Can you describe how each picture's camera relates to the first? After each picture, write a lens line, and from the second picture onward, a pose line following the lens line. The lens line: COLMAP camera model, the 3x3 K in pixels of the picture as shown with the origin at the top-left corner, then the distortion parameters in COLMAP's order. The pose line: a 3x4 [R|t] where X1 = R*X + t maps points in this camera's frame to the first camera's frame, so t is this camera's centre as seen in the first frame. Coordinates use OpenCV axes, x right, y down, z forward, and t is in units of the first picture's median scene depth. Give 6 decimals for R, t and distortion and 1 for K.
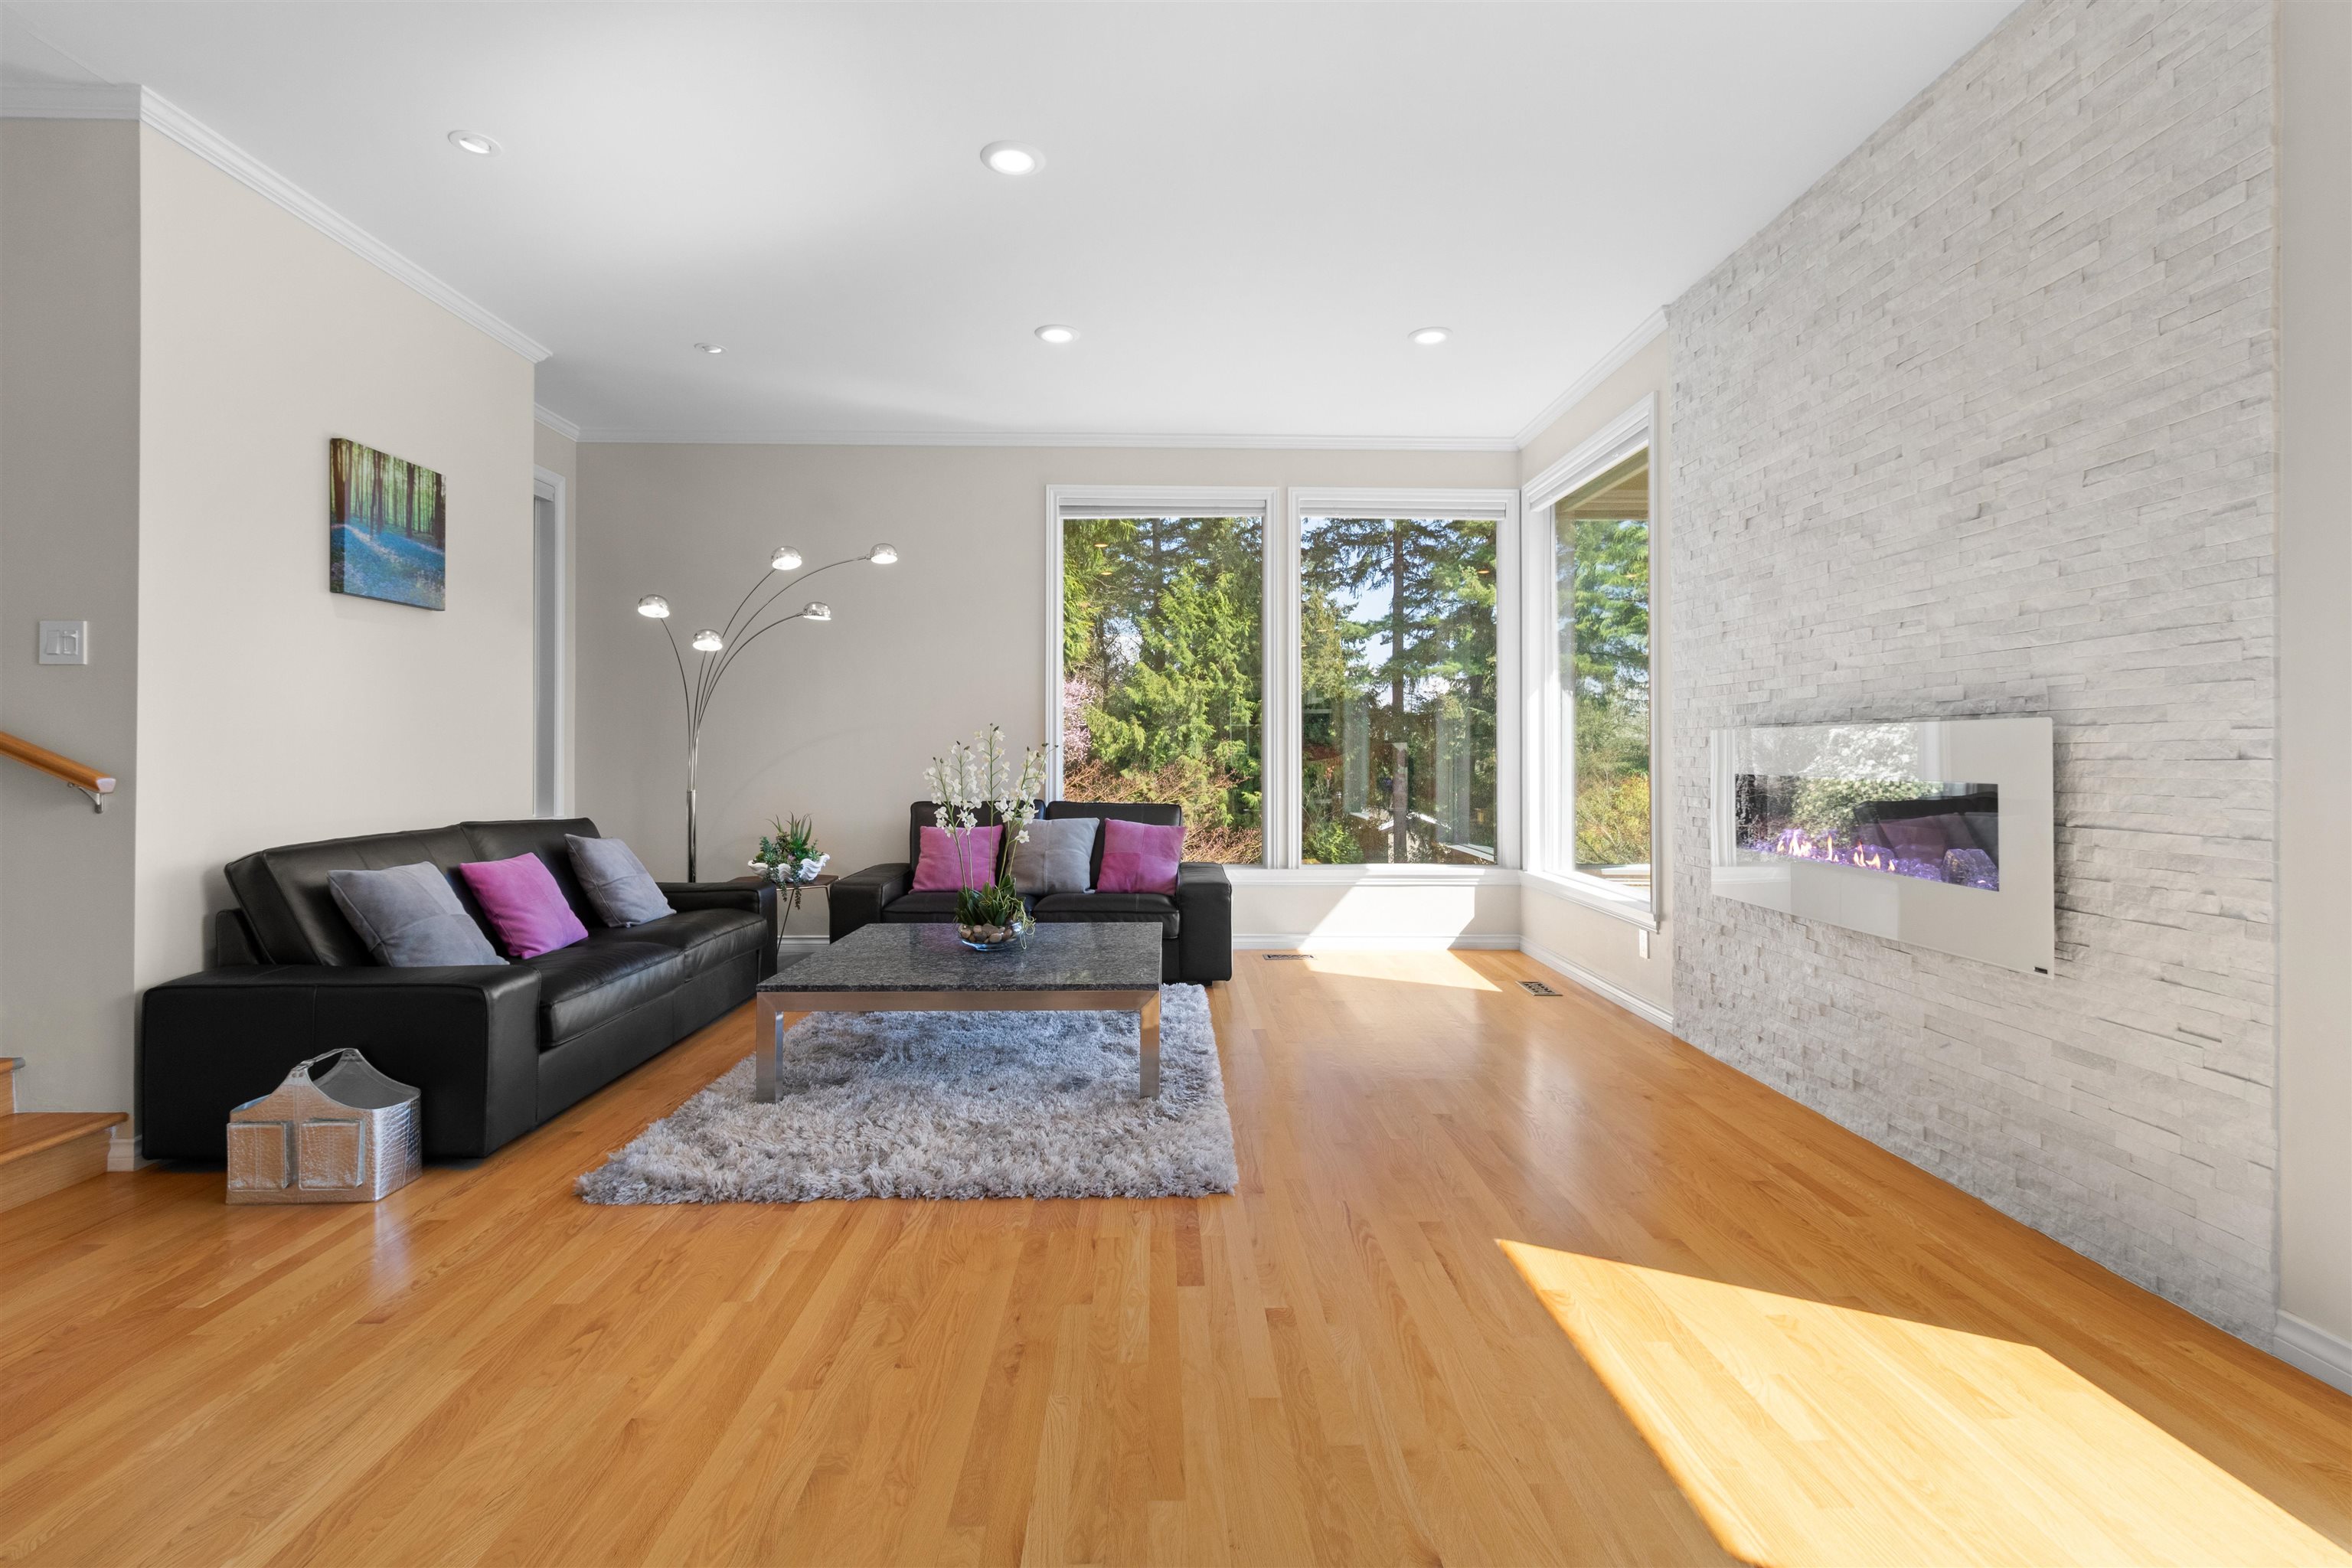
lens RADIAL K [[1084.2, 0, 1177.3], [0, 1084.2, 754.4], [0, 0, 1]] dist [0.001721, 0.001336]
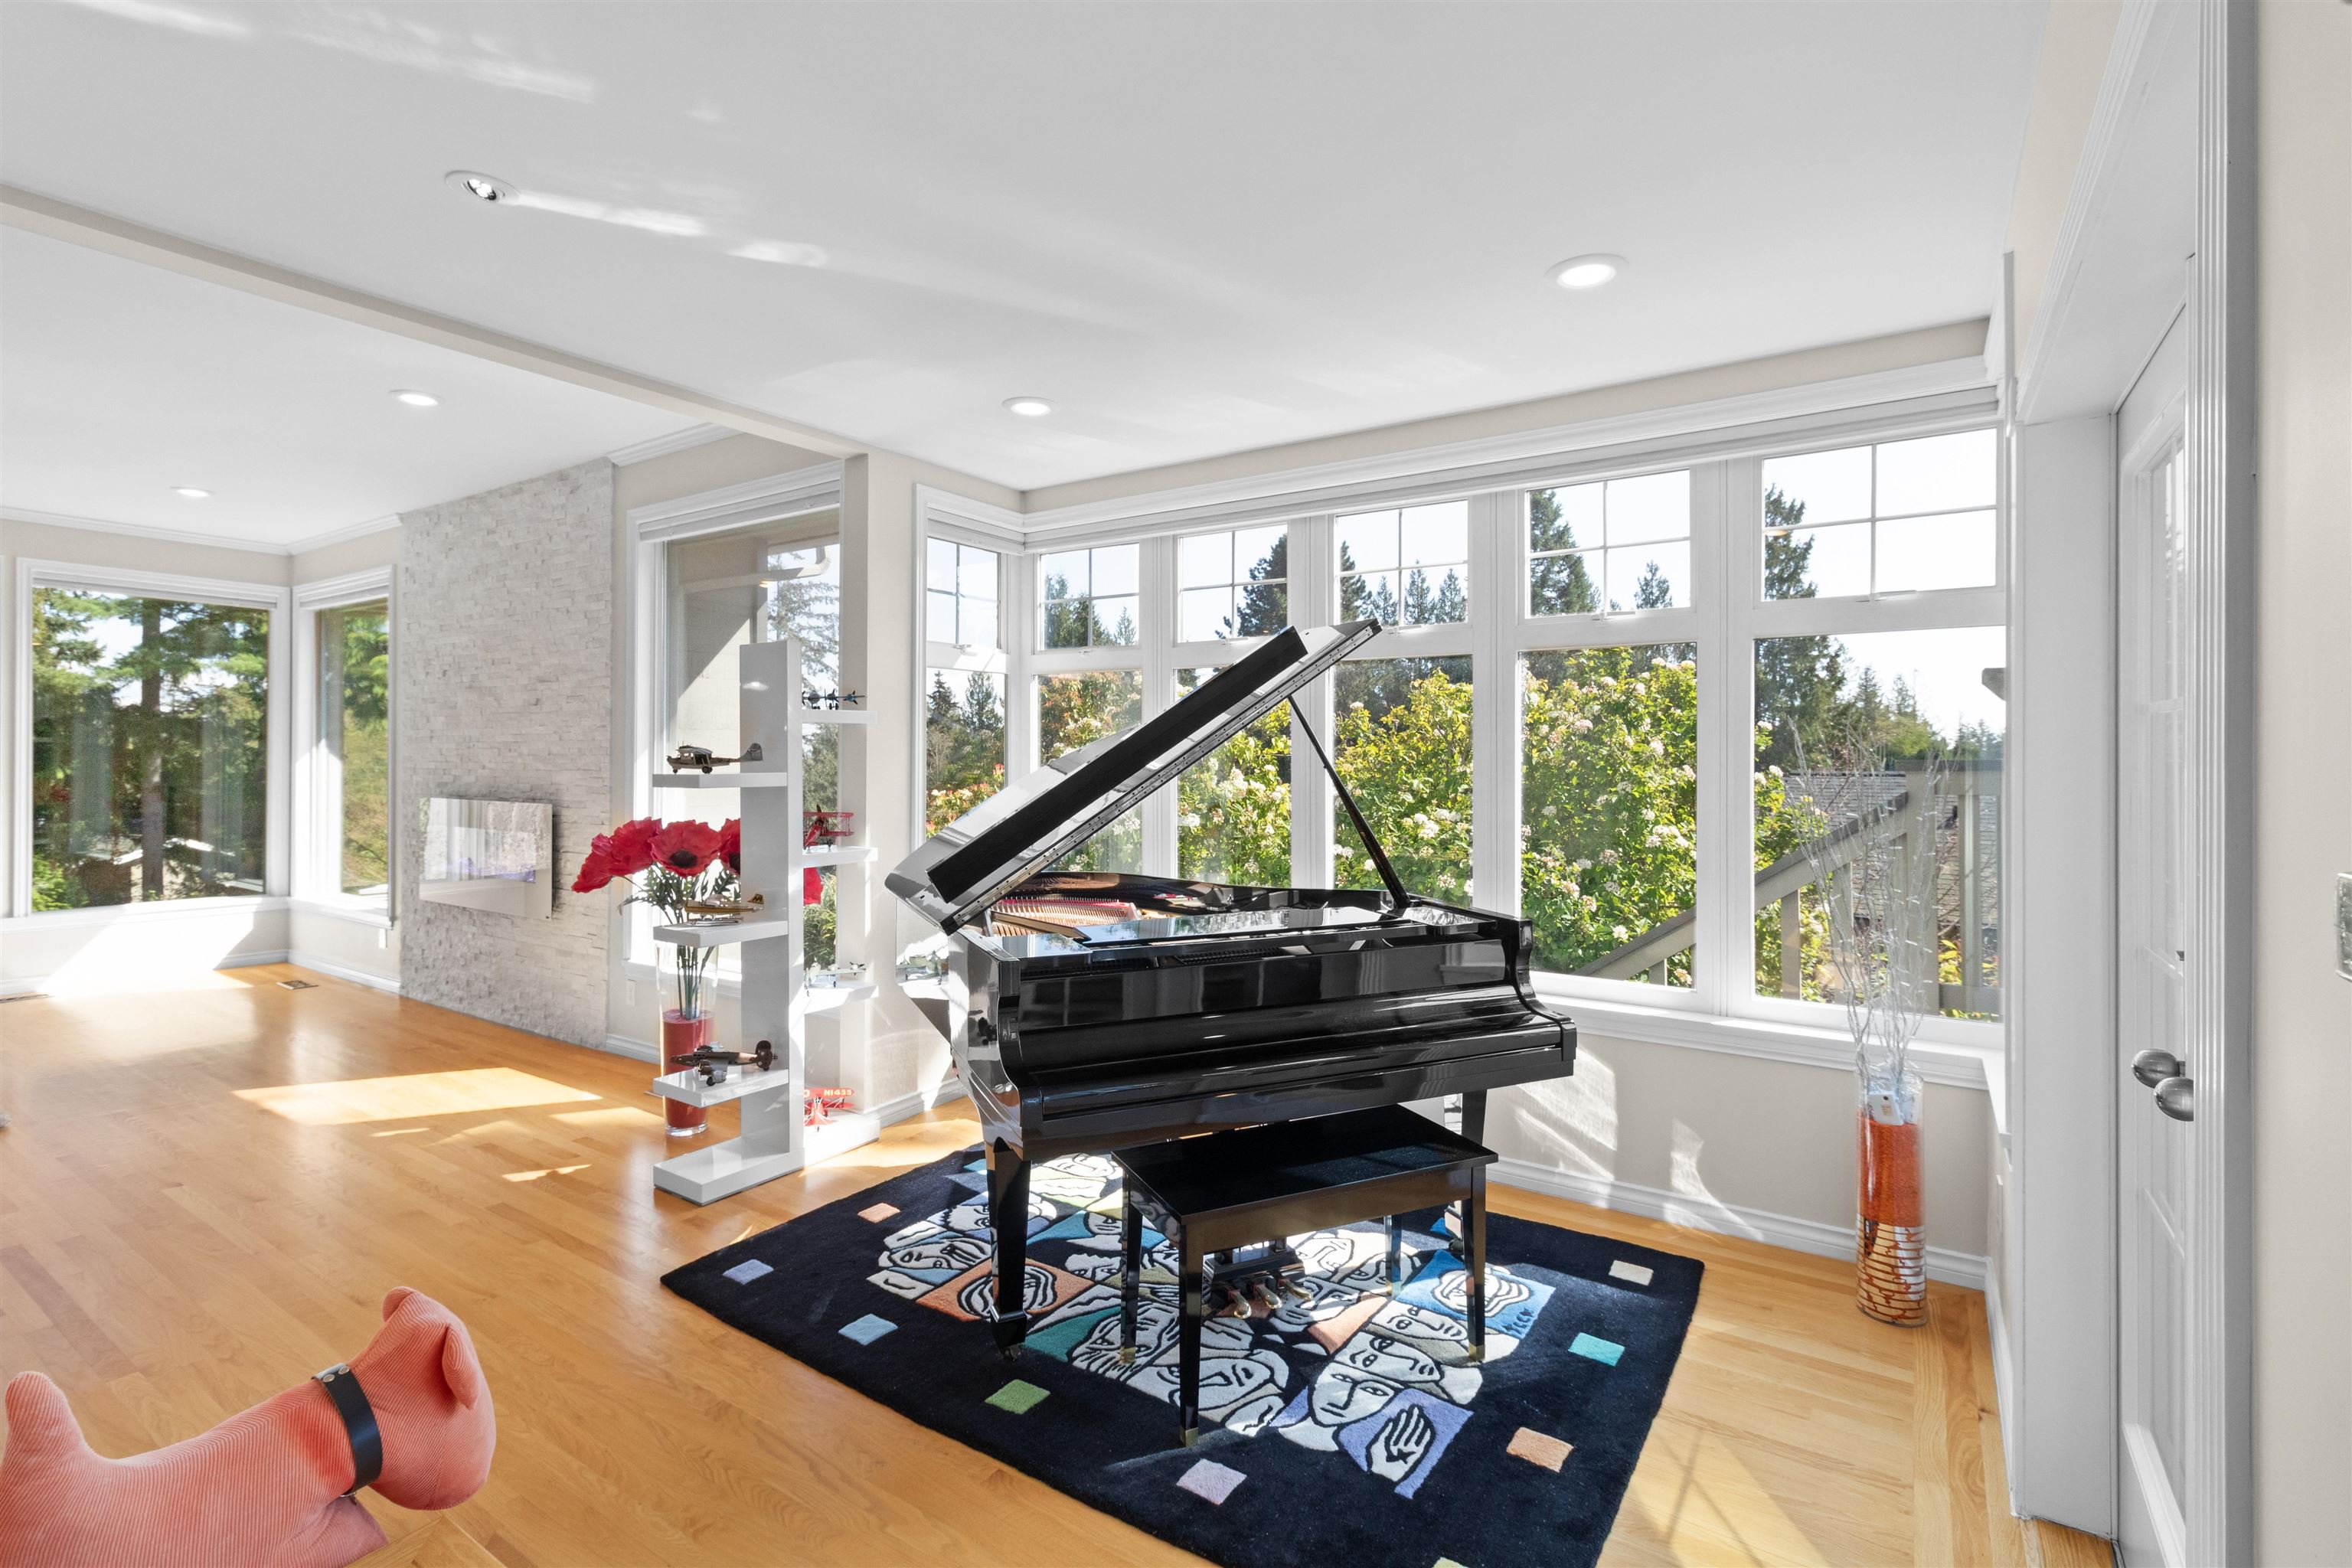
lens RADIAL K [[1084.2, 0, 1177.3], [0, 1084.2, 754.4], [0, 0, 1]] dist [0.001721, 0.001336]
pose [[0.574557, 0.006135, 0.818442, -0.180360], [-0.003487, 0.999981, -0.005048, -0.081212], [-0.818457, 0.000046, 0.574567, -0.837902]]
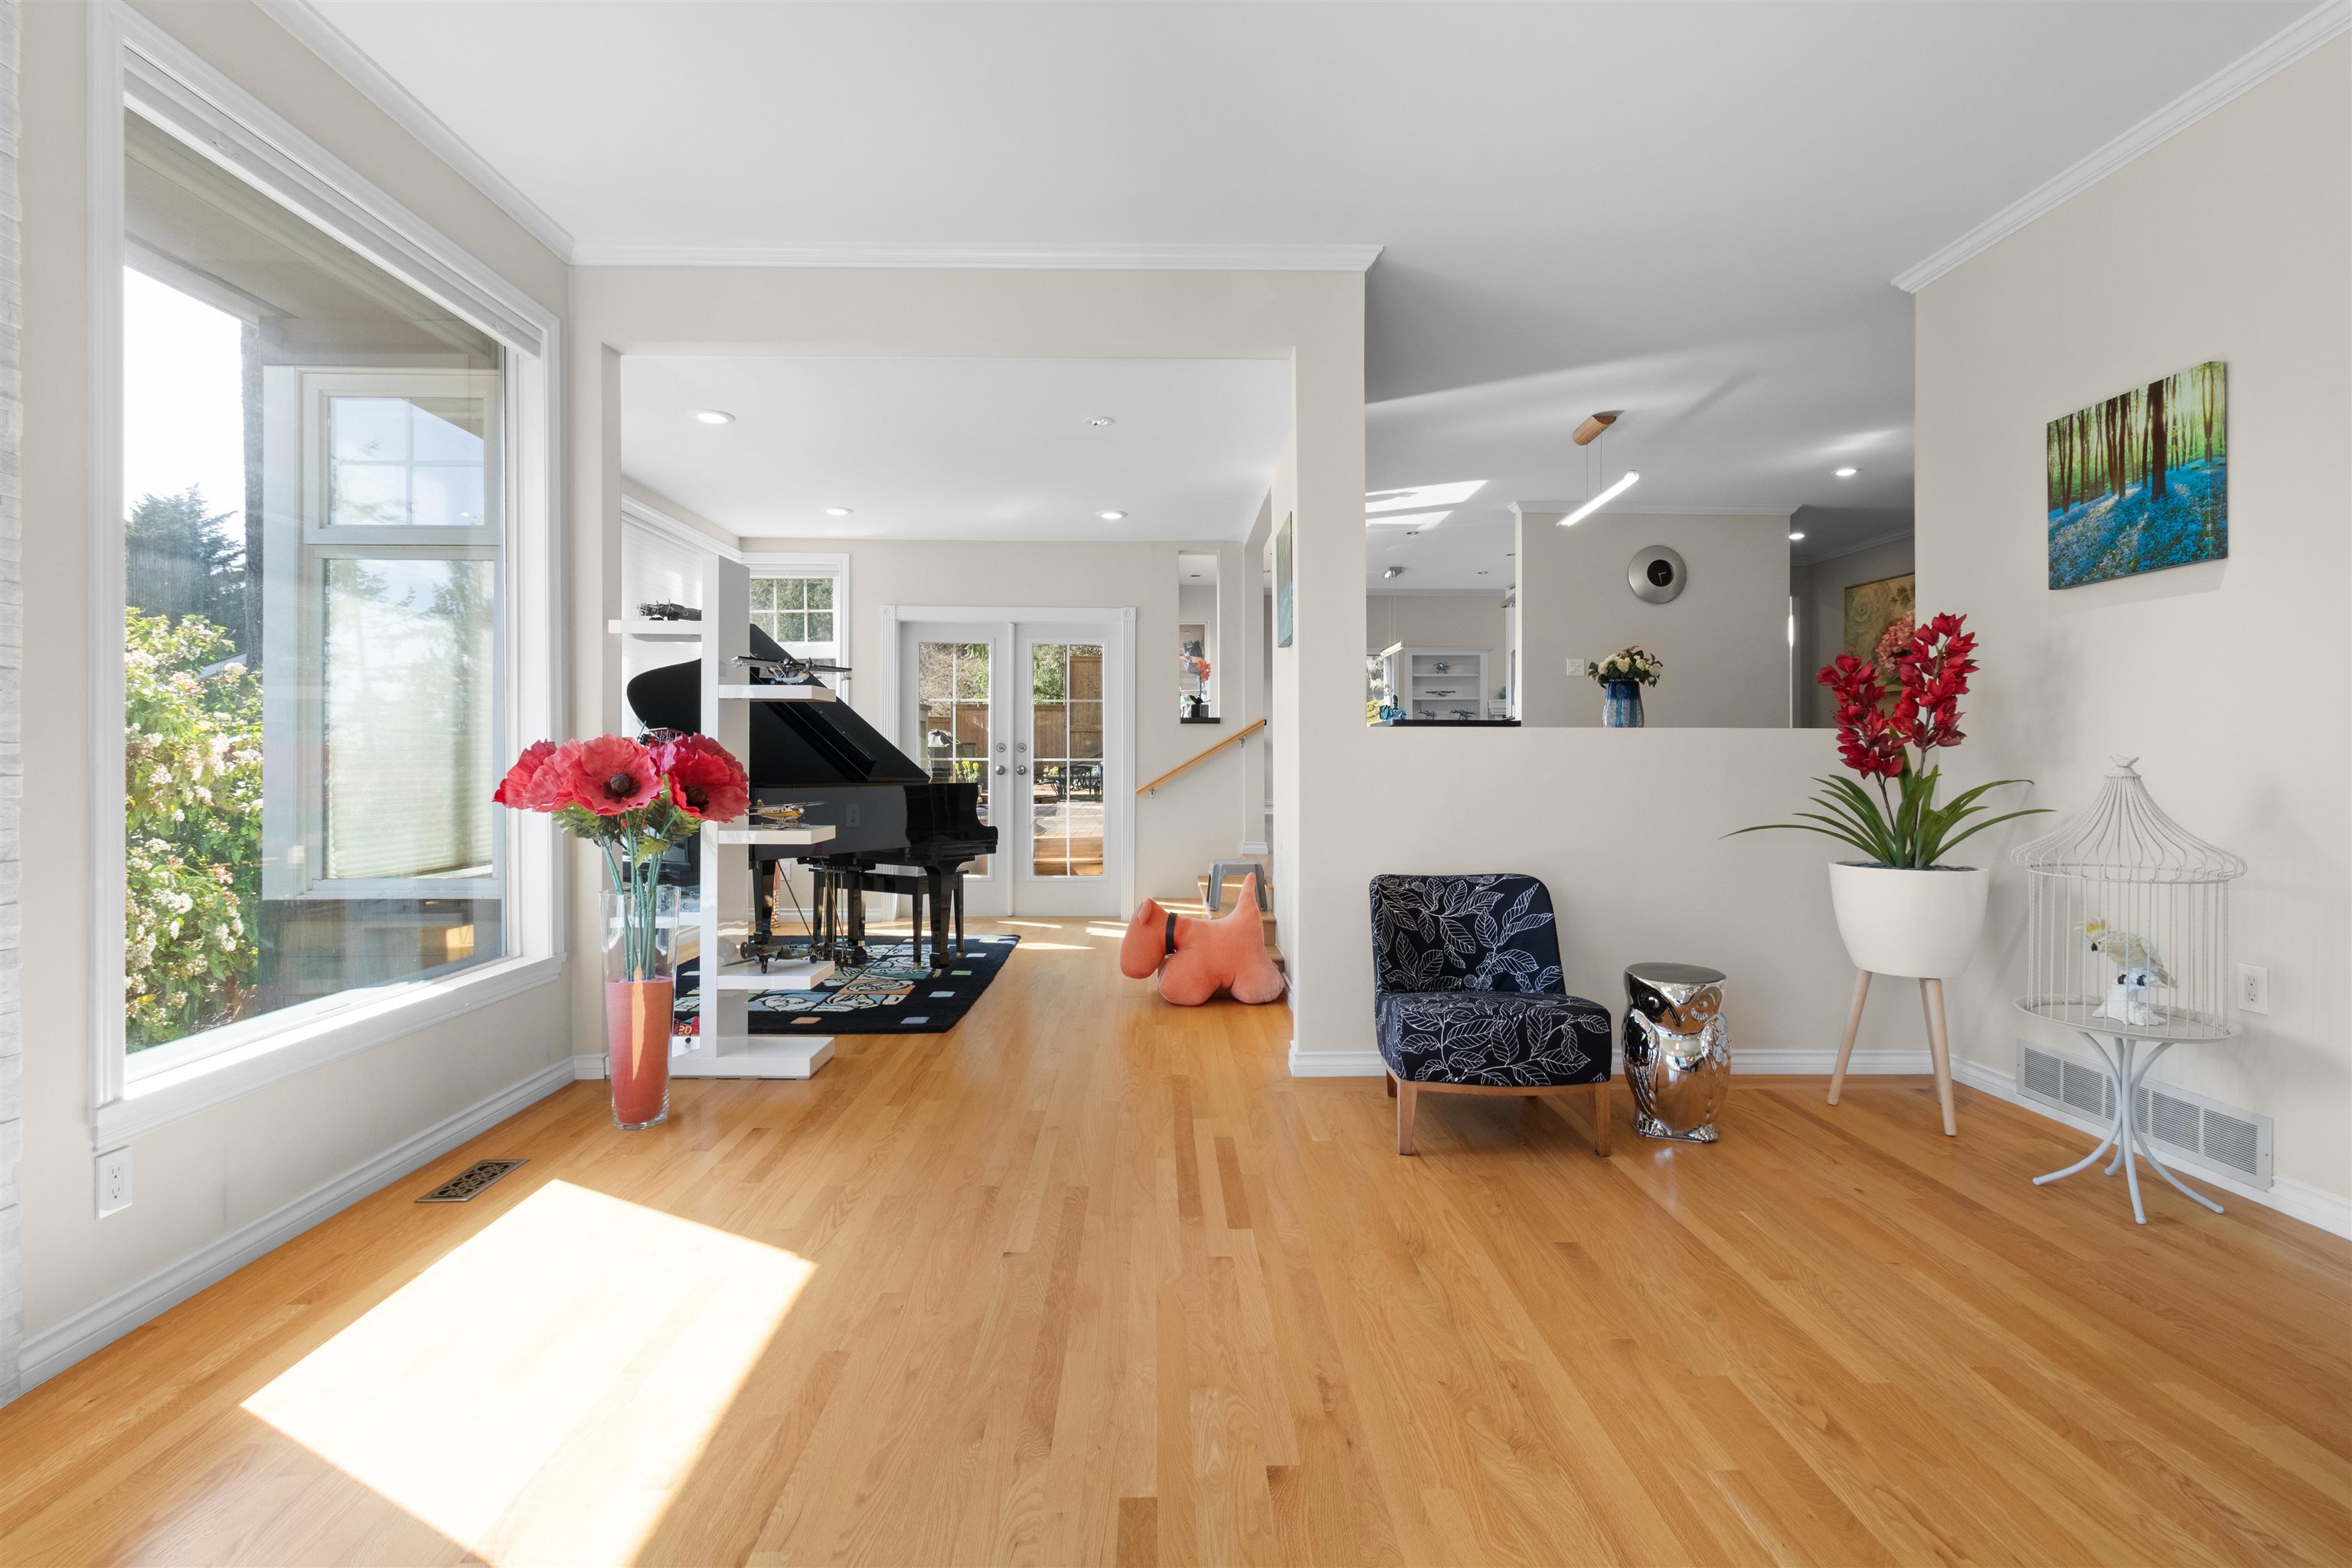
lens RADIAL K [[1084.2, 0, 1177.3], [0, 1084.2, 754.4], [0, 0, 1]] dist [0.001721, 0.001336]
pose [[-0.999994, 0.002105, -0.002617, -0.006628], [0.002105, 0.999998, -0.000037, -0.005974], [0.002617, -0.000042, -0.999997, 0.978163]]
